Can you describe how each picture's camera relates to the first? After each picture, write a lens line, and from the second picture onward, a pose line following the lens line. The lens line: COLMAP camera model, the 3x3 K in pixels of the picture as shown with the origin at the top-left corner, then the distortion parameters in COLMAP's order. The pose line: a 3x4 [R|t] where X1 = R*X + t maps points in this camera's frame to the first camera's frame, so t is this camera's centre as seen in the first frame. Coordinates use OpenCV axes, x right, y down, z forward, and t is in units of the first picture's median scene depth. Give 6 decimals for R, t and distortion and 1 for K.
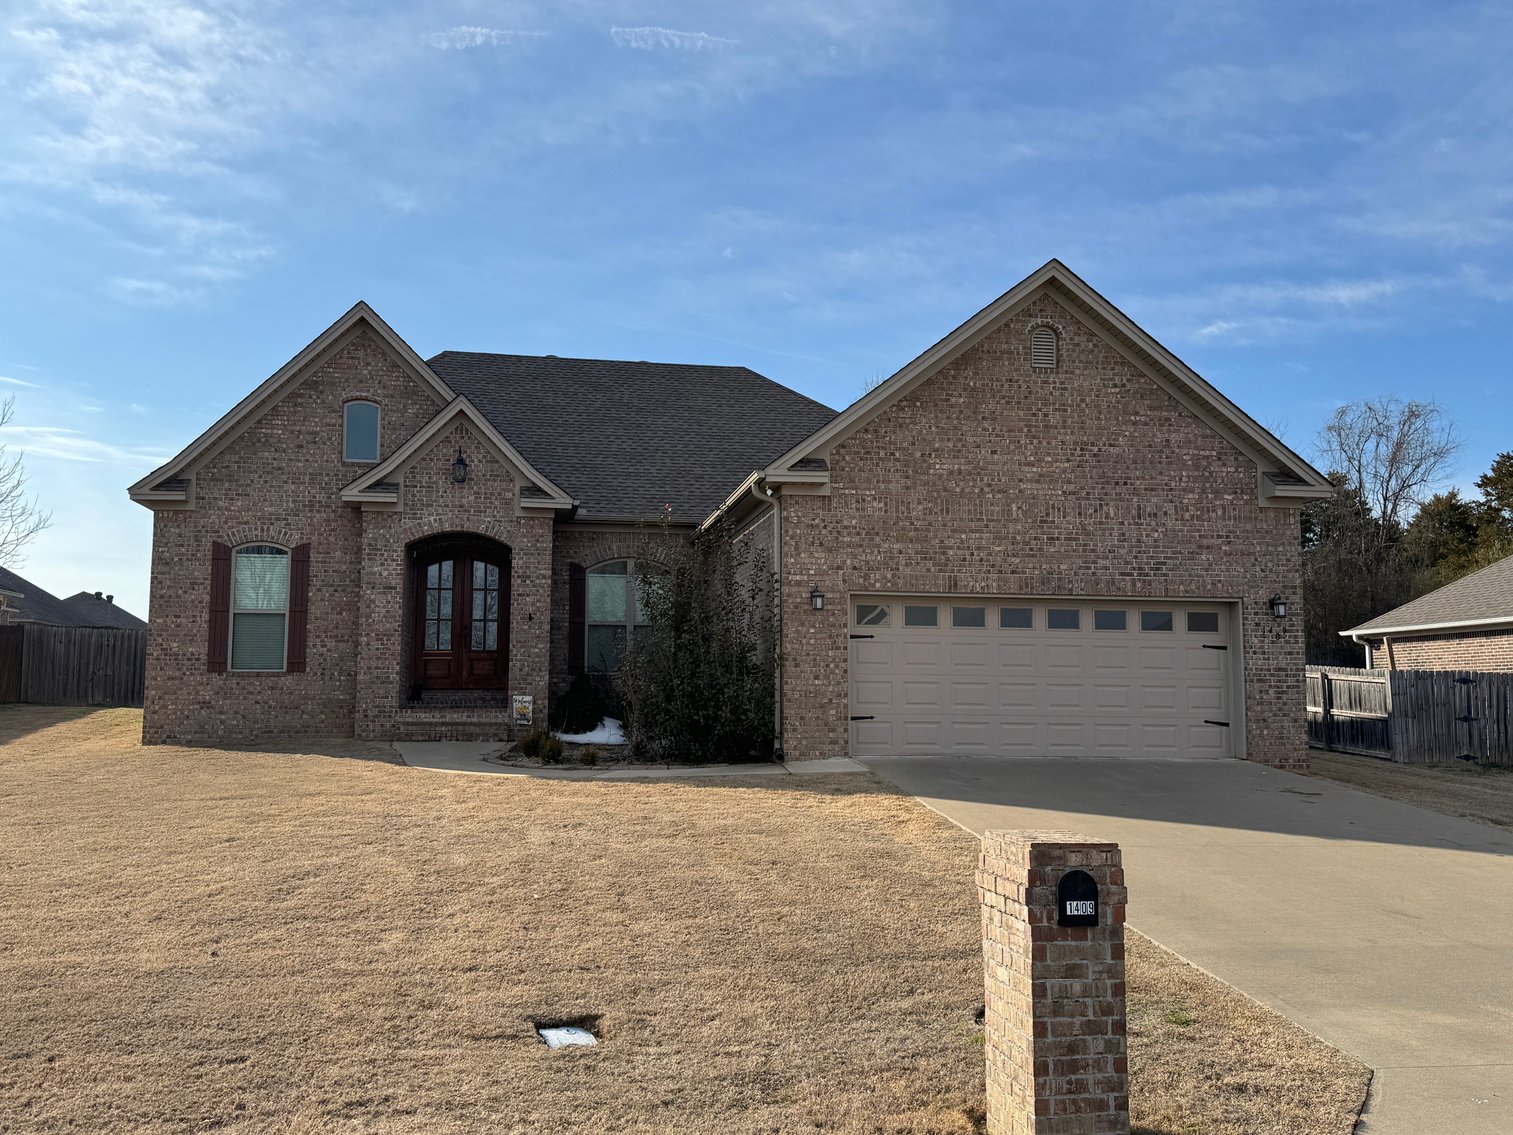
lens RADIAL K [[1327.8, 0, 756.5], [0, 1327.8, 567.5], [0, 0, 1]] dist [0.093532, -0.127879]
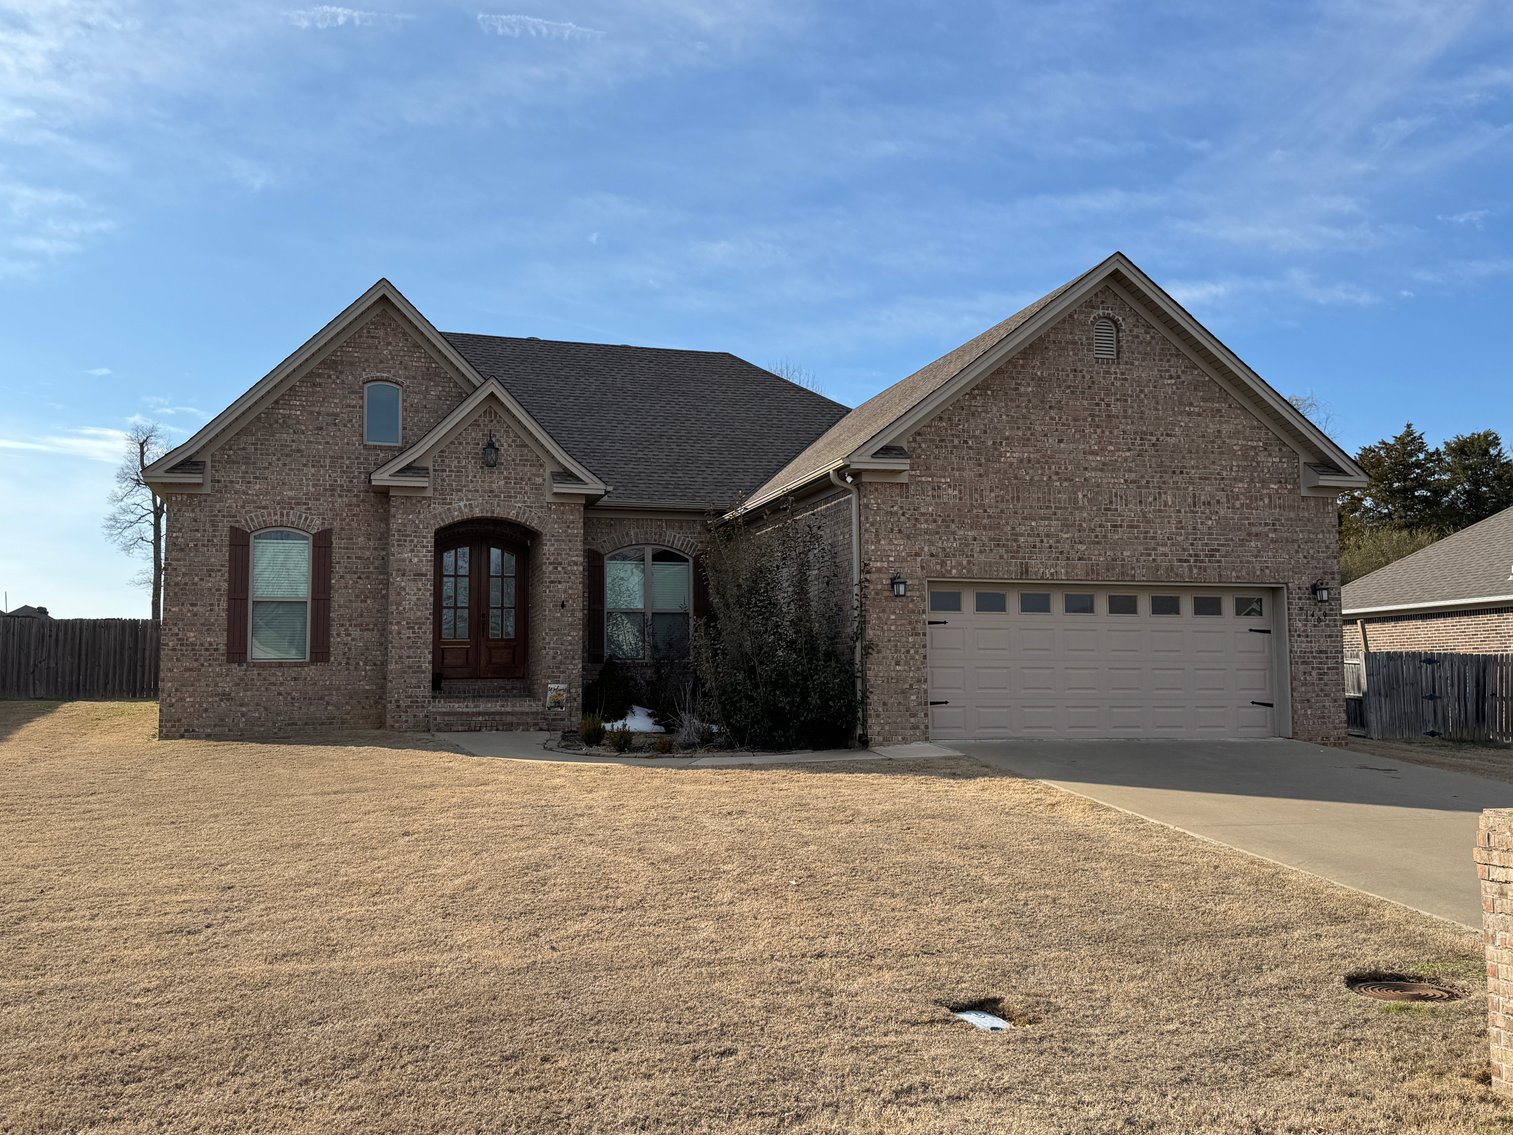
lens RADIAL K [[1305.4, 0, 753.3], [0, 1305.4, 572.3], [0, 0, 1]] dist [0.096908, -0.137122]
pose [[0.994141, -0.001212, 0.108087, -0.137685], [-0.000364, 0.999894, 0.014556, -0.000641], [-0.108093, -0.014510, 0.994035, 0.023197]]
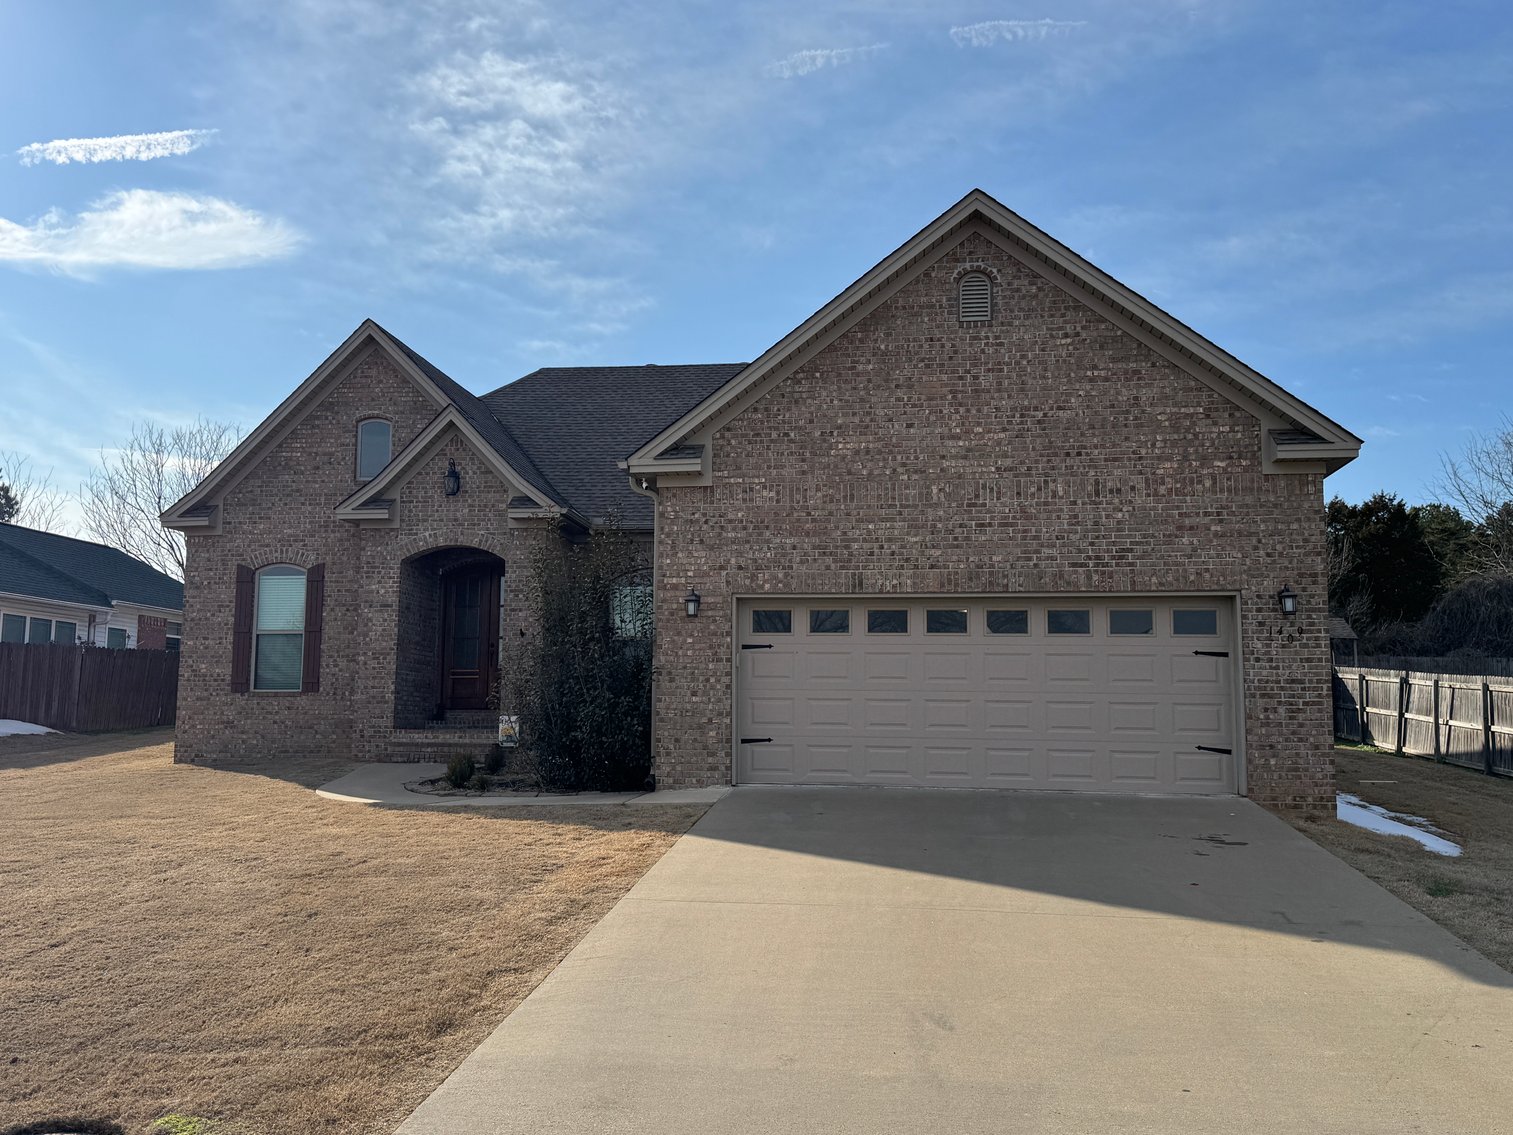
lens RADIAL K [[1327.8, 0, 756.5], [0, 1327.8, 567.5], [0, 0, 1]] dist [0.093532, -0.127879]
pose [[0.955395, -0.032500, -0.293536, 0.277684], [0.027498, 0.999398, -0.021151, 0.015525], [0.294046, 0.012135, 0.955714, 0.141168]]
